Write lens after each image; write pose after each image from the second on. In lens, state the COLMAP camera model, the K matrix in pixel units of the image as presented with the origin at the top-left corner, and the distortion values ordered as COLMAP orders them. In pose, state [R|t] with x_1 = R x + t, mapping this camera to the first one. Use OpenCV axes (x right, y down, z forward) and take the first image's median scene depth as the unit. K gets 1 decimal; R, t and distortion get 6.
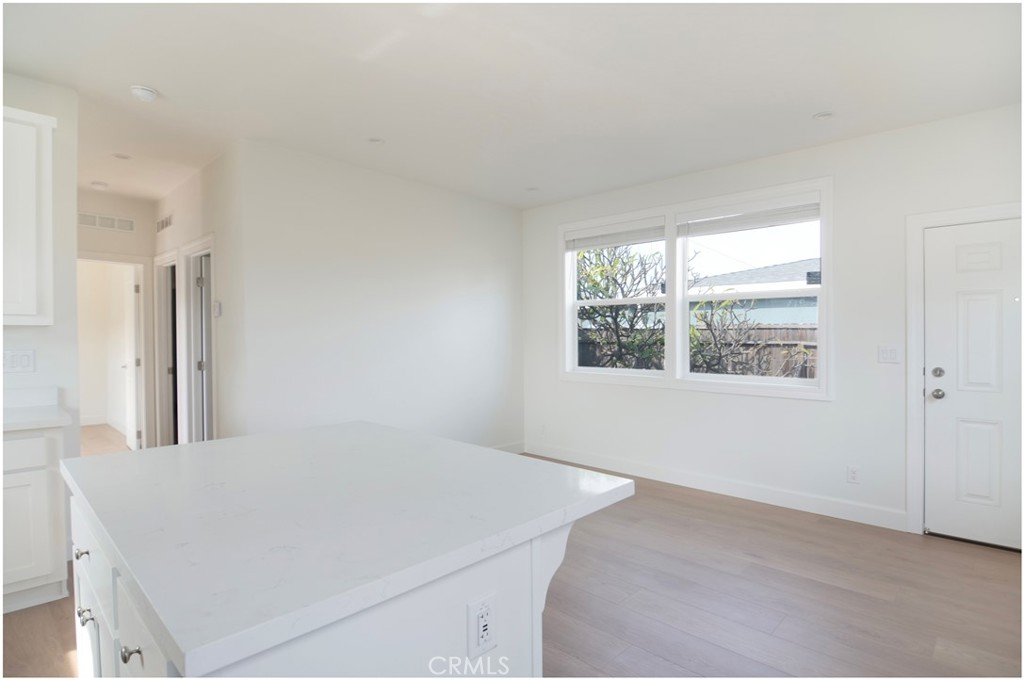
lens RADIAL K [[520.6, 0, 516.5], [0, 520.6, 339.1], [0, 0, 1]] dist [-0.003607, -0.000566]
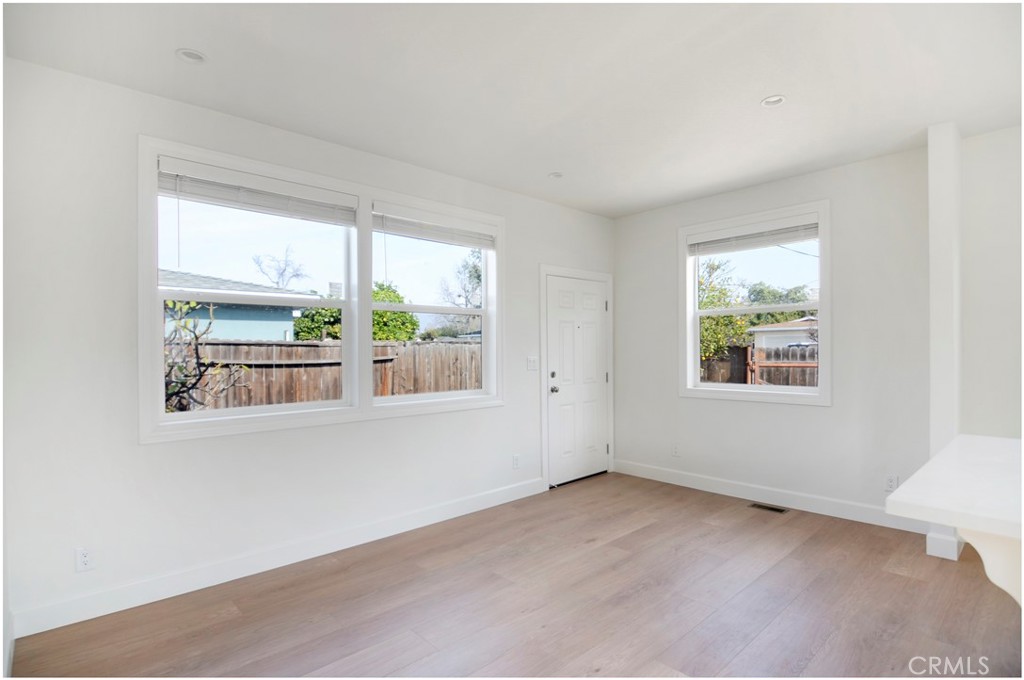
lens RADIAL K [[520.6, 0, 507.5], [0, 520.6, 341.6], [0, 0, 1]] dist [-0.003607, -0.000566]
pose [[0.054555, 0.016843, 0.998369, -0.659120], [0.019325, 0.999653, -0.017920, -0.005755], [-0.998324, 0.020271, 0.054211, 1.037918]]
